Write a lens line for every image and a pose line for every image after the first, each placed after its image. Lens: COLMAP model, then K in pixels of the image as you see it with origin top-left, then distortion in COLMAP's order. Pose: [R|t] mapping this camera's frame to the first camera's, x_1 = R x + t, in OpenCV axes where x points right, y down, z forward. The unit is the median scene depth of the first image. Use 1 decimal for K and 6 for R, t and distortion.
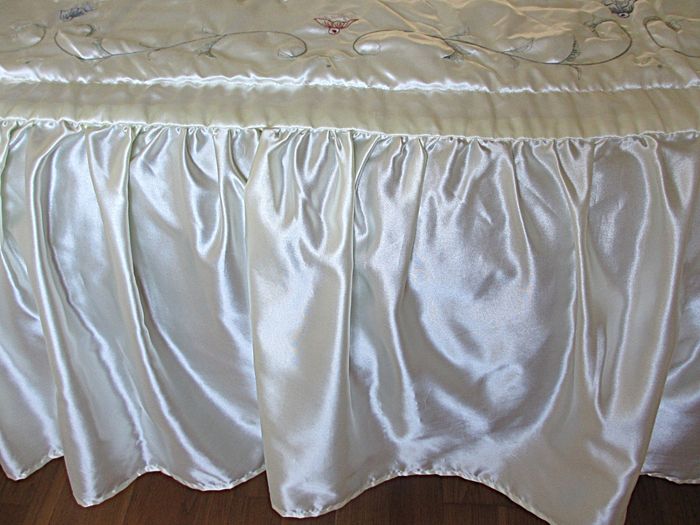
lens RADIAL K [[535.4, 0, 351.2], [0, 535.4, 282.0], [0, 0, 1]] dist [-0.044376, 0.003301]
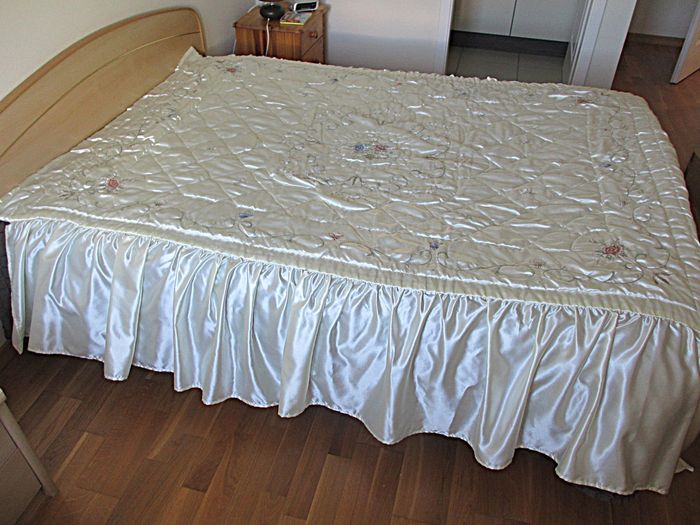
lens RADIAL K [[568.8, 0, 350.0], [0, 568.8, 262.5], [0, 0, 1]] dist [-0.054306, 0.003724]
pose [[0.986752, 0.139011, -0.083640, 0.354579], [-0.155209, 0.958957, -0.237299, 0.400928], [0.047220, 0.247137, 0.967829, -2.119782]]
